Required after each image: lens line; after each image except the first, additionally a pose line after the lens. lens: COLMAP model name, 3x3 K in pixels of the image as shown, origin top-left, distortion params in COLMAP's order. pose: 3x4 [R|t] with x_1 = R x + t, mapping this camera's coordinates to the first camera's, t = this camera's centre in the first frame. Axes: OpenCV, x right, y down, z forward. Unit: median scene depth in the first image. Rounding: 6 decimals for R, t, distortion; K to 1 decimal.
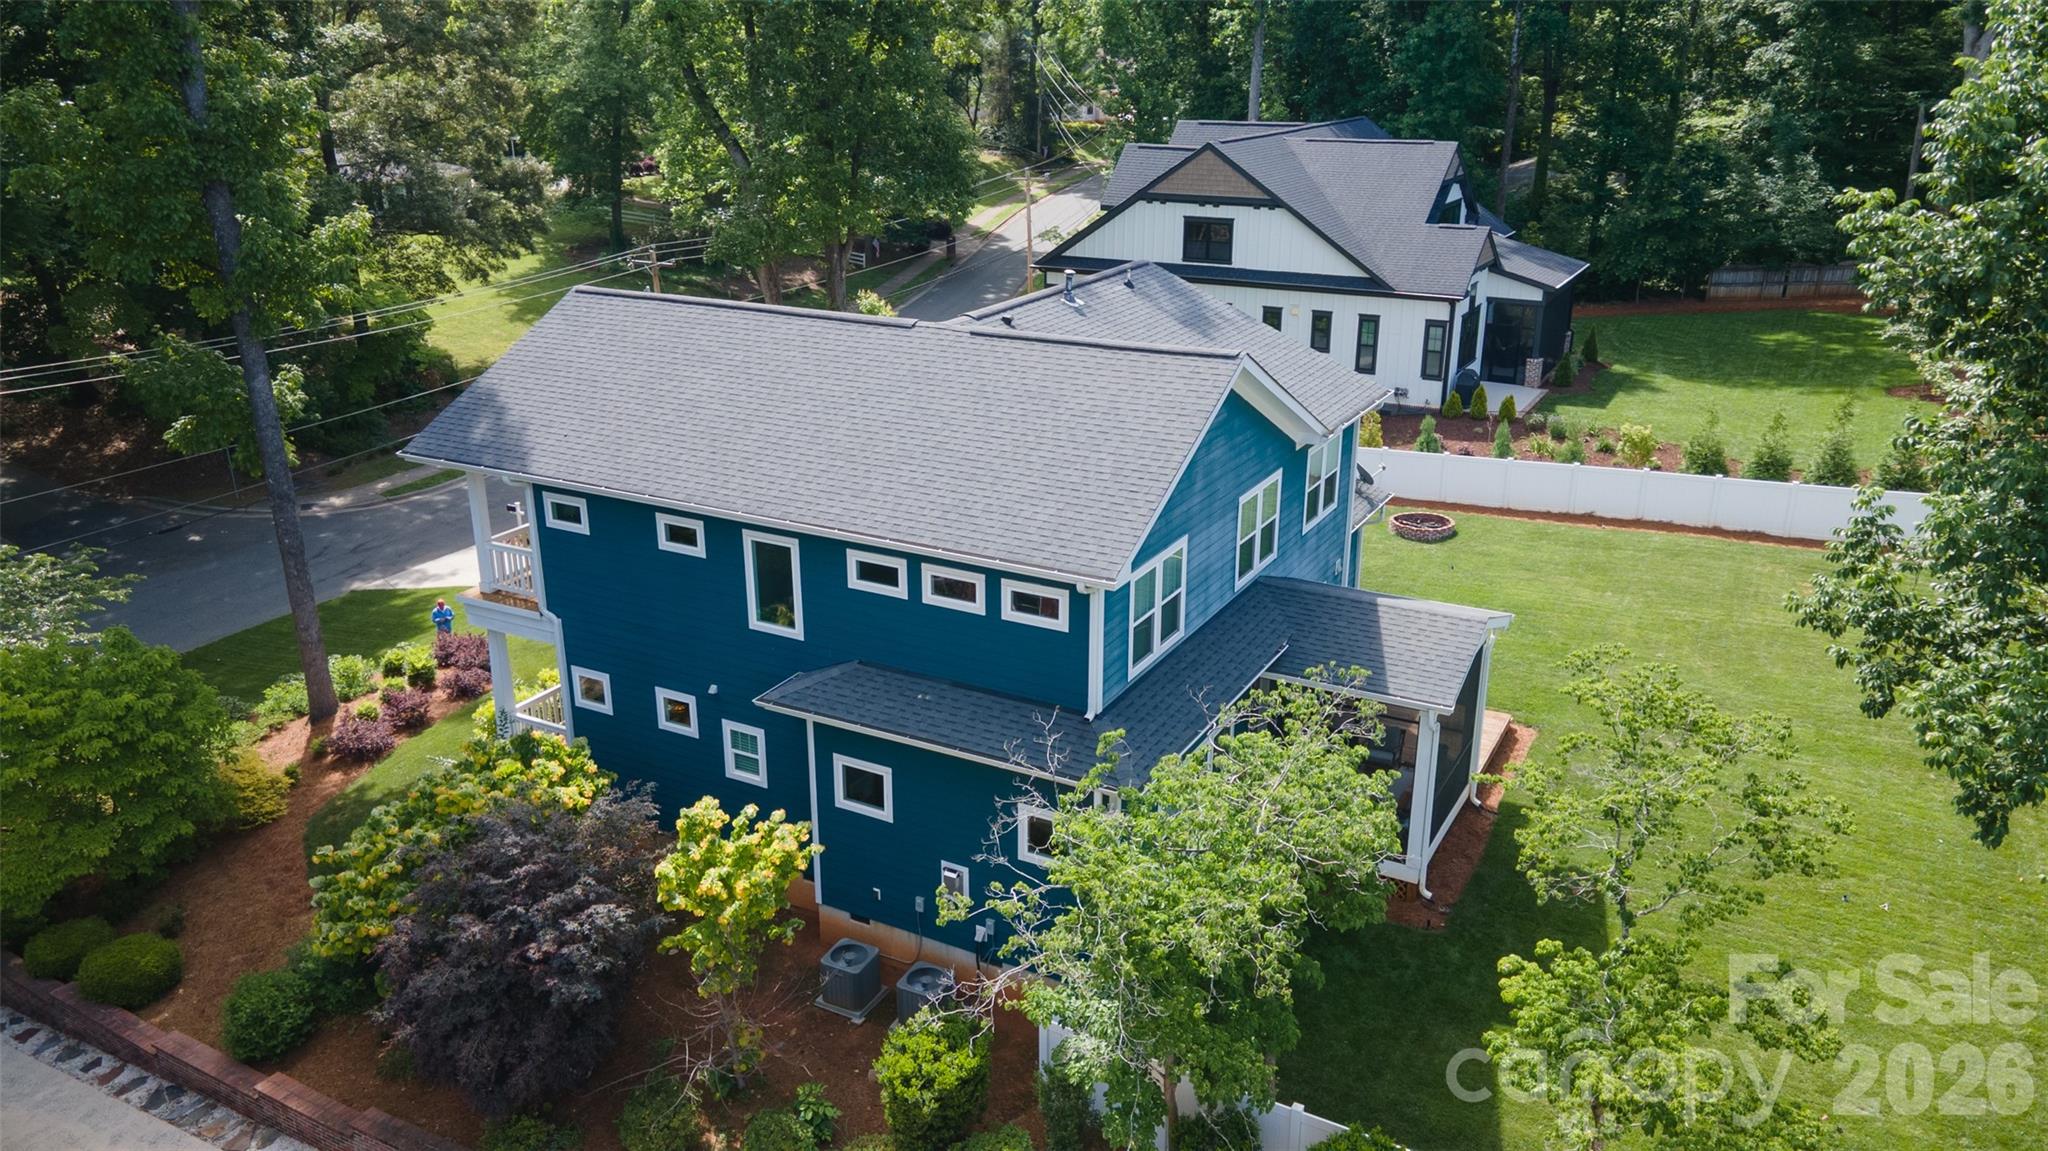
lens RADIAL K [[1479.1, 0, 1024.0], [0, 1479.1, 575.5], [0, 0, 1]] dist [0.031466, 0.002241]
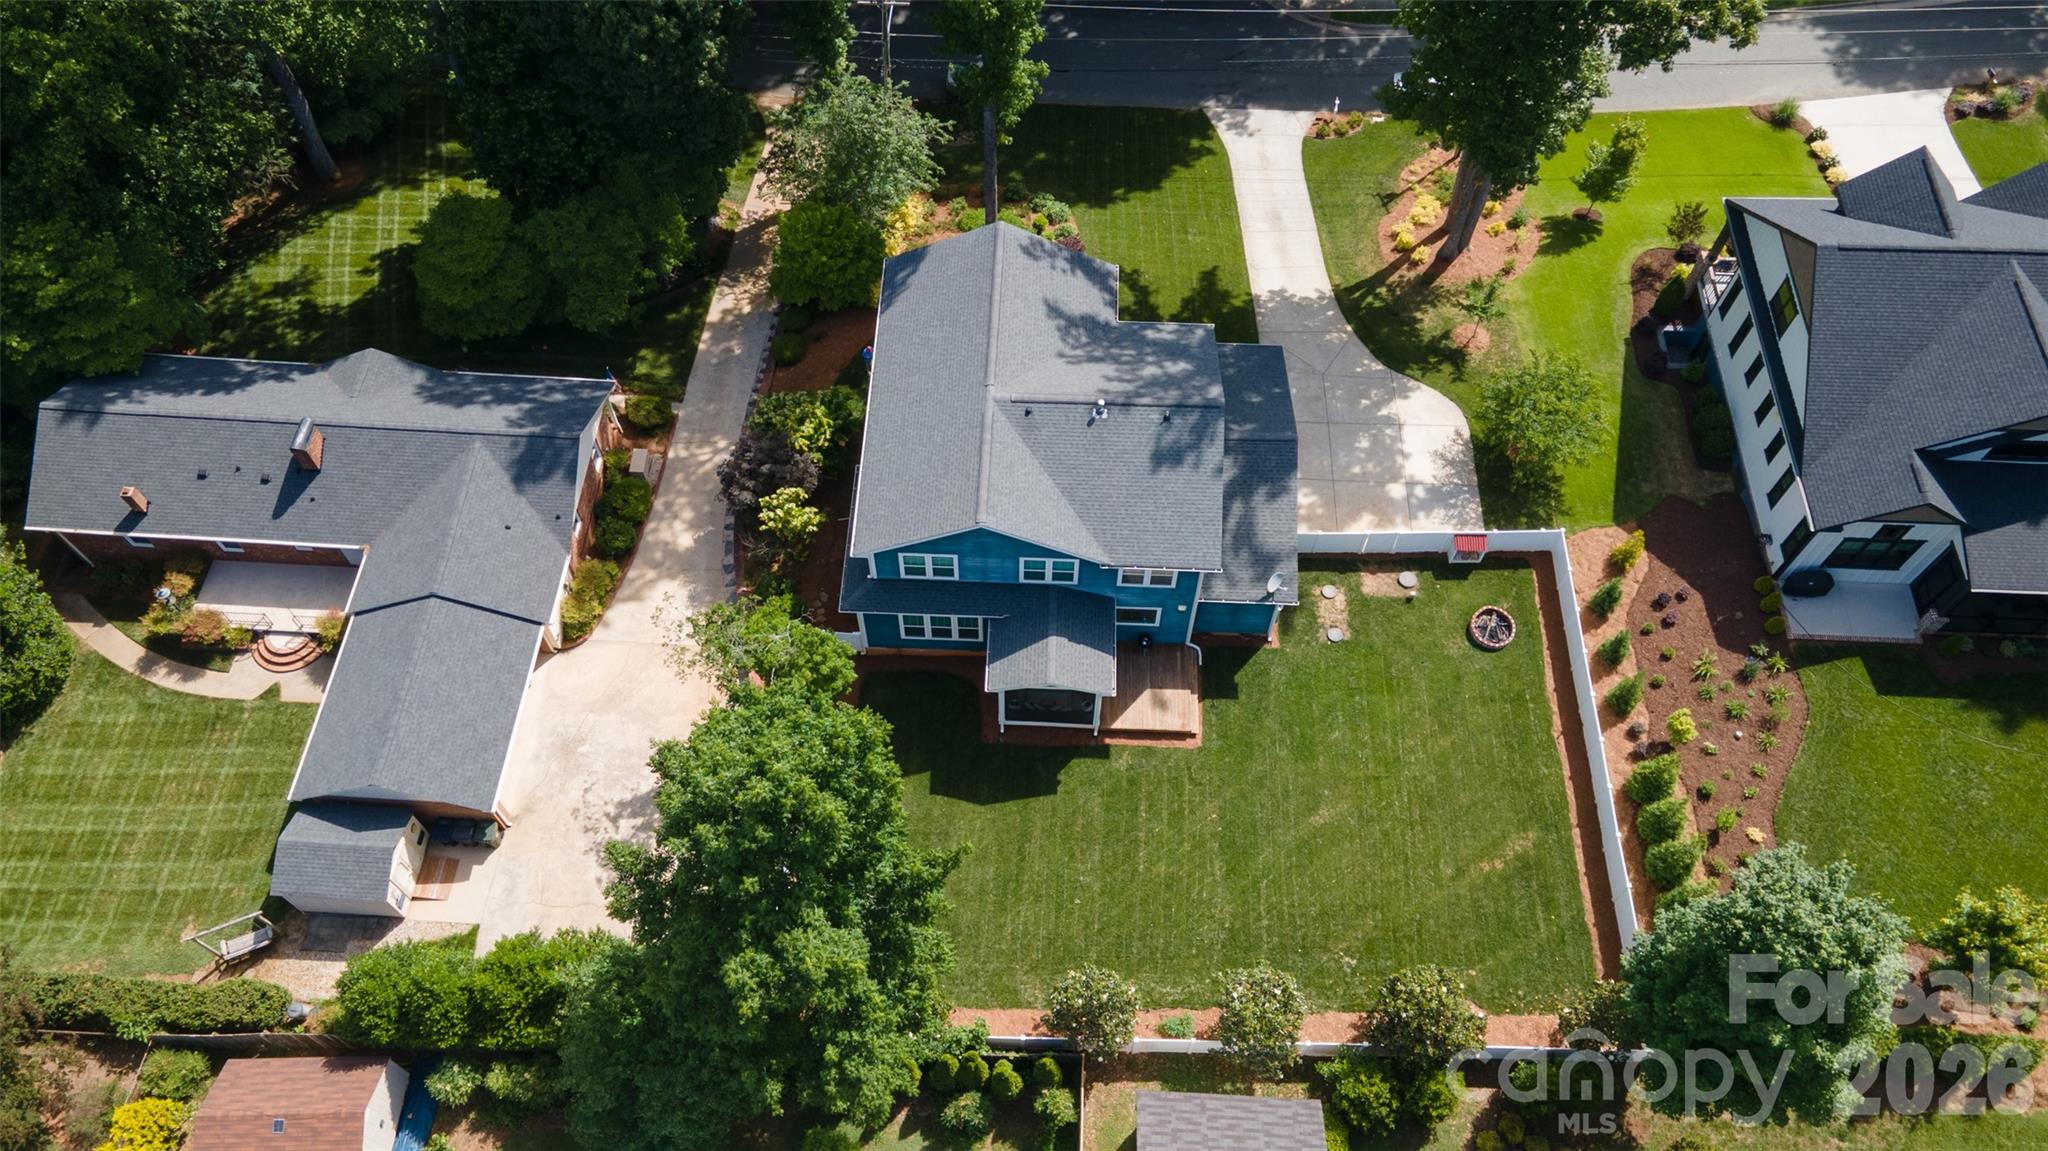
lens RADIAL K [[1479.1, 0, 1024.0], [0, 1479.1, 575.5], [0, 0, 1]] dist [0.031466, 0.002241]
pose [[0.443151, 0.768598, -0.461382, 0.747392], [-0.309354, 0.614179, 0.726006, -1.020423], [0.841378, -0.179001, 0.509943, -0.035131]]
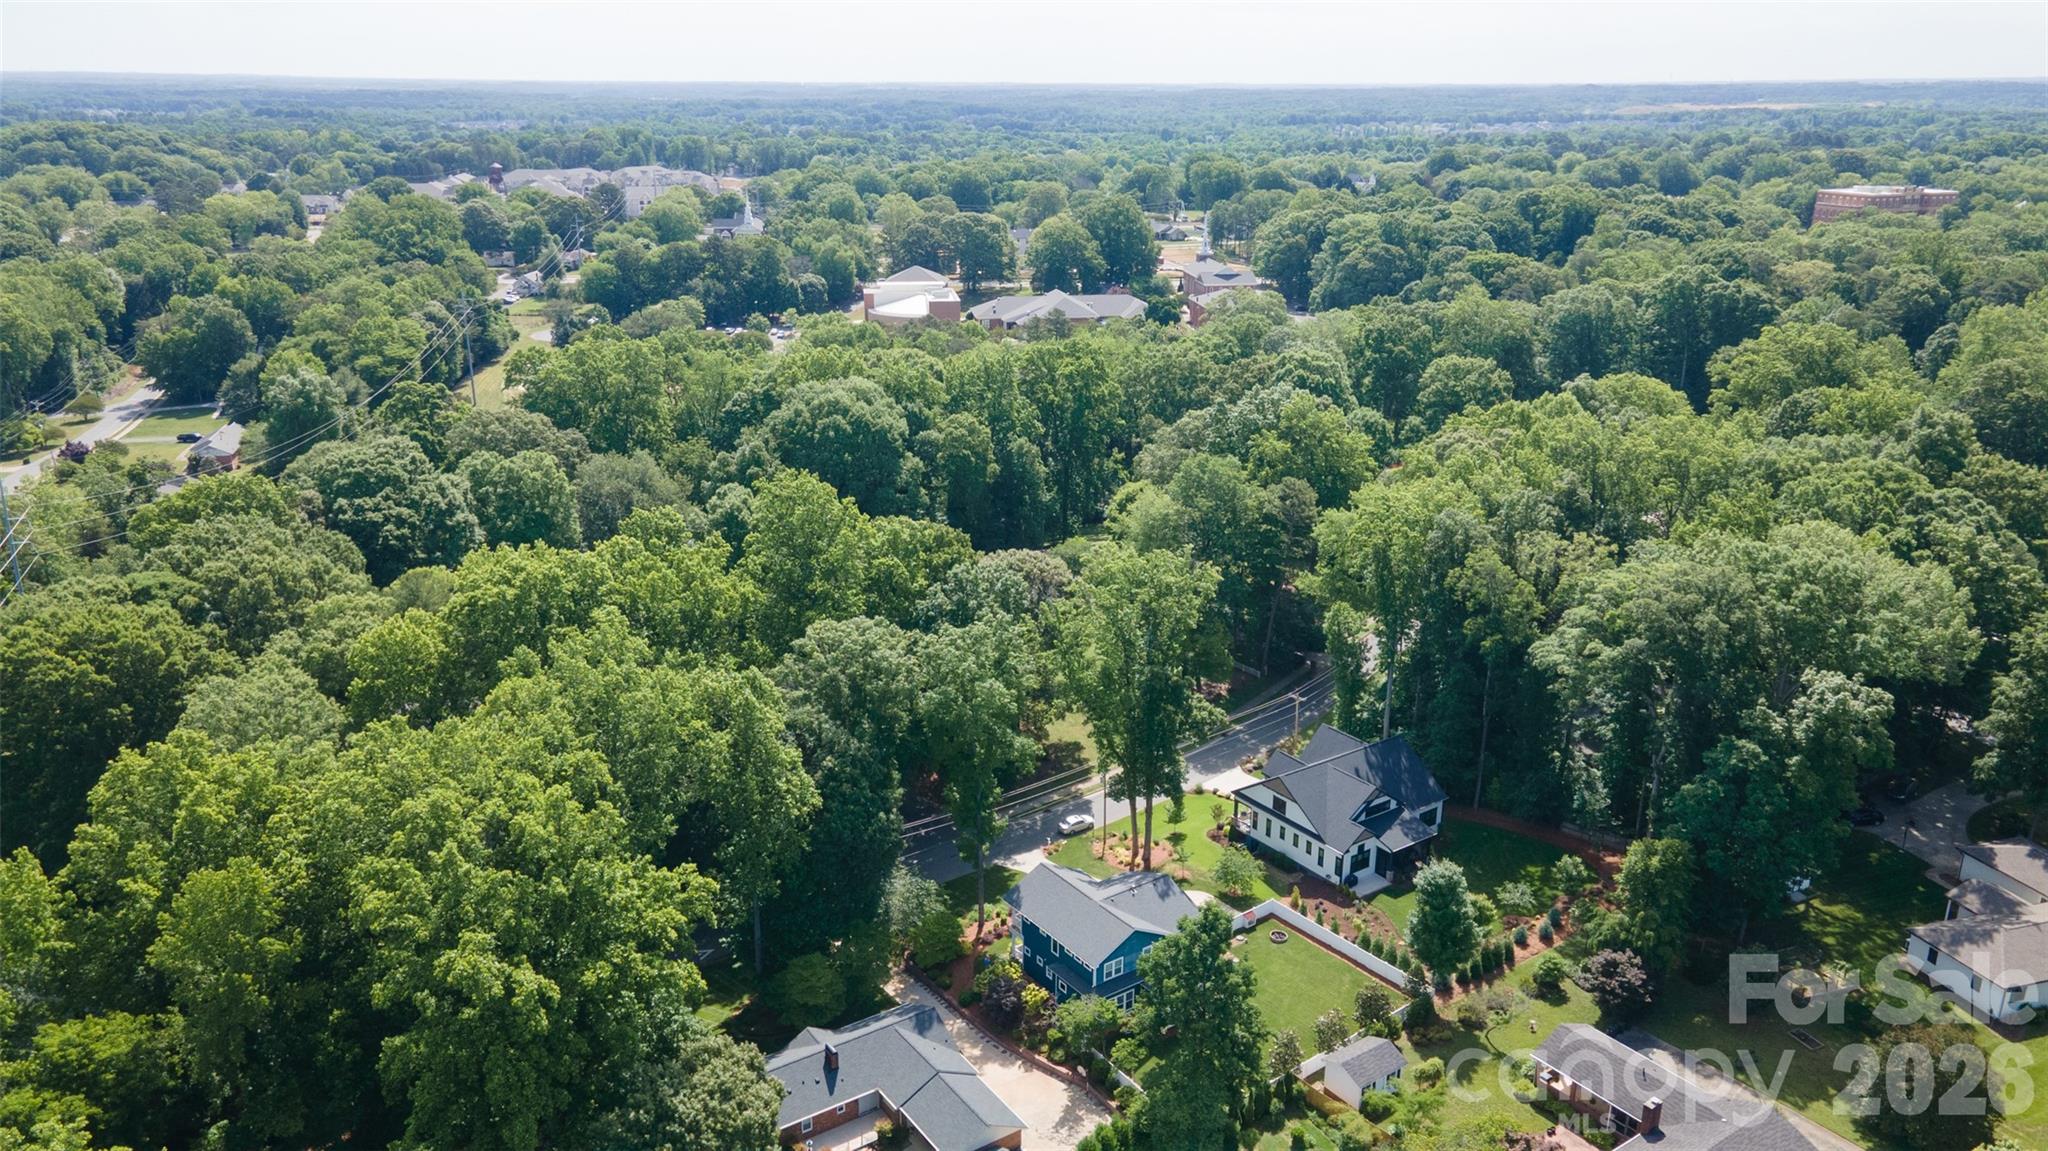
lens RADIAL K [[1466.9, 0, 1013.5], [0, 1466.9, 568.0], [0, 0, 1]] dist [0.006080, 0.000831]
pose [[0.898370, 0.144960, -0.414630, 1.110437], [-0.158775, 0.987314, 0.001162, -0.863763], [0.409538, 0.064789, 0.909989, -2.624786]]
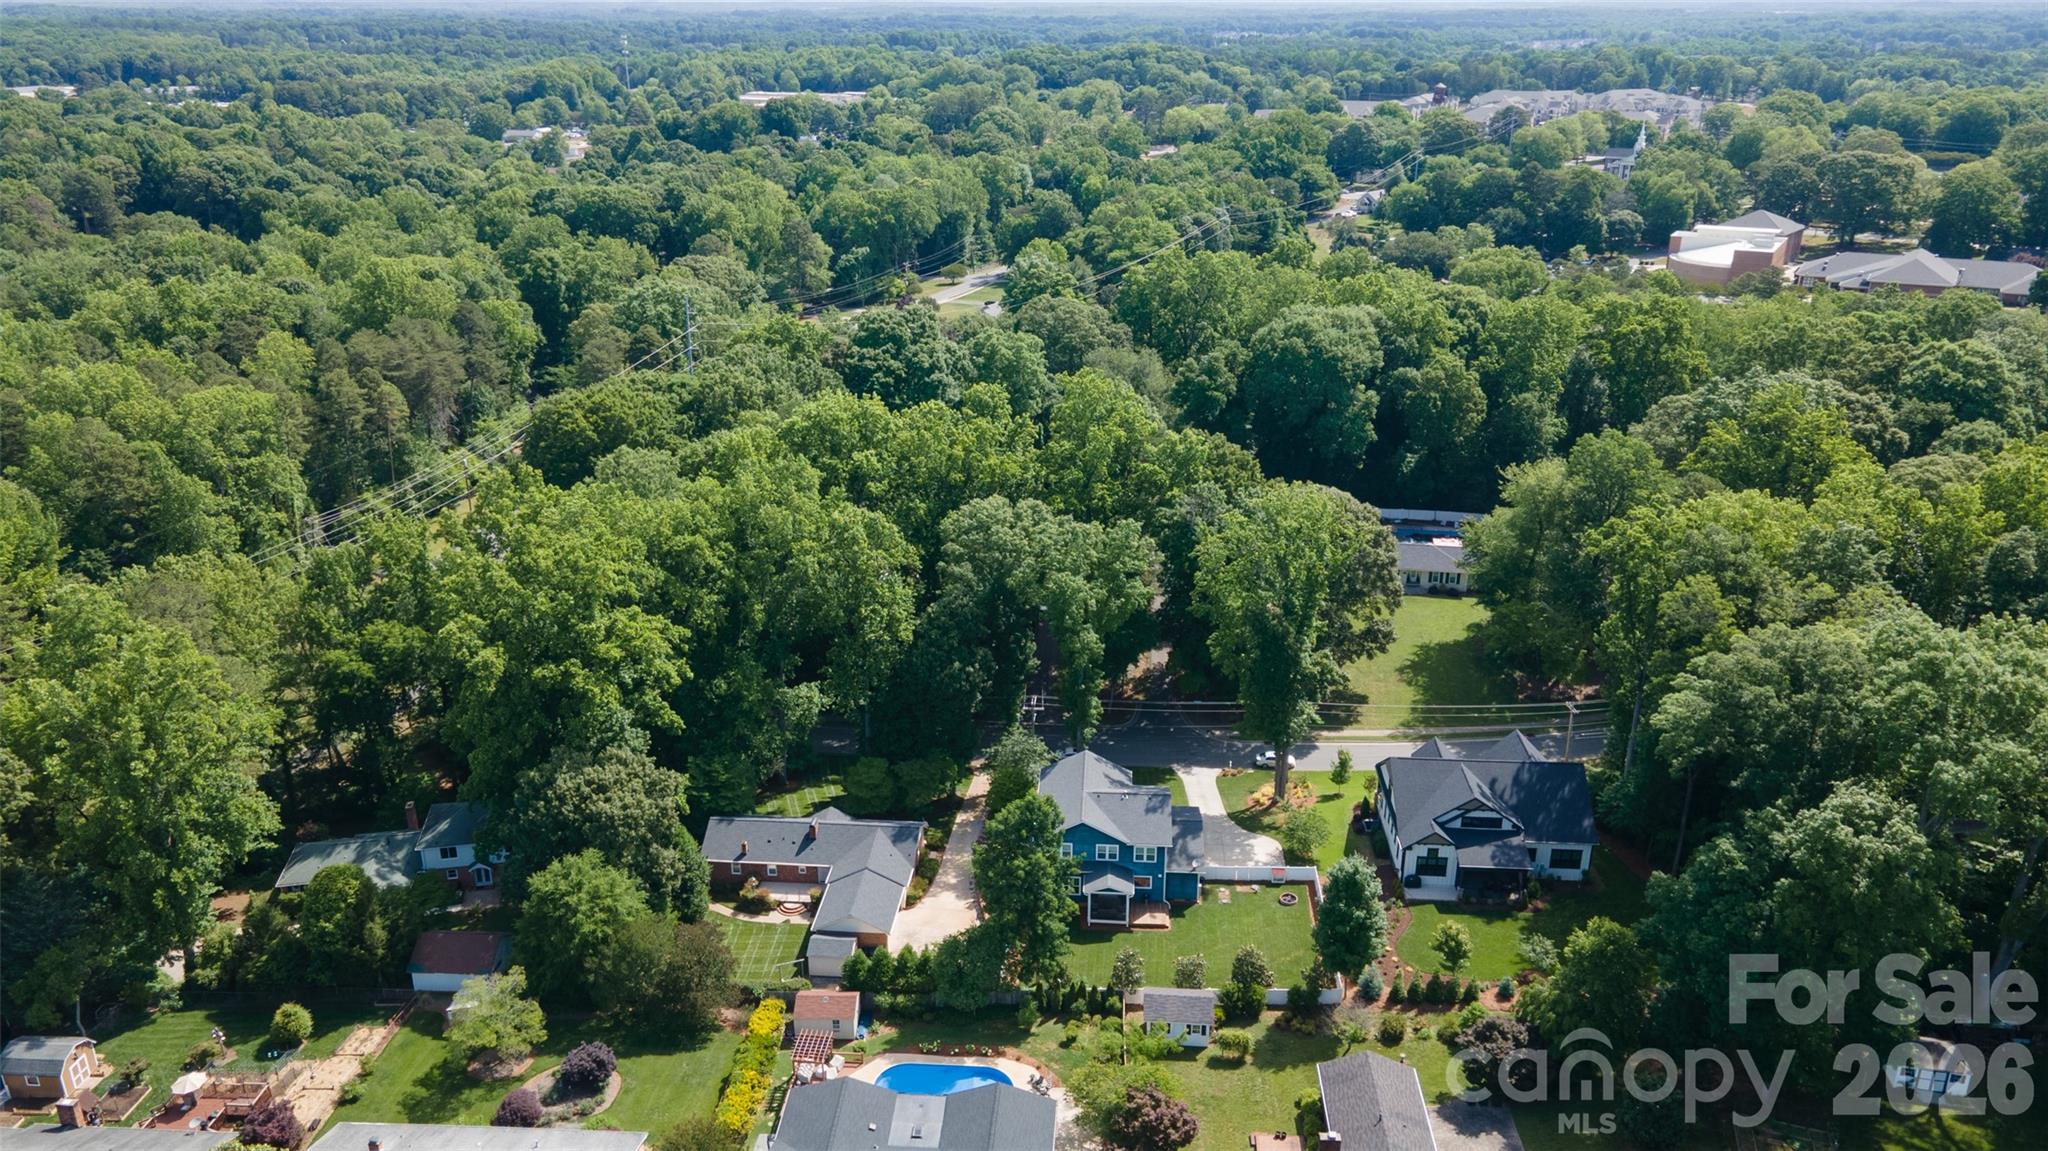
lens RADIAL K [[1479.1, 0, 1024.0], [0, 1479.1, 575.5], [0, 0, 1]] dist [0.031466, 0.002241]
pose [[0.421286, 0.330423, -0.844594, 2.874937], [-0.312215, 0.927185, 0.207001, -1.343926], [0.851493, 0.176488, 0.493774, -1.398648]]
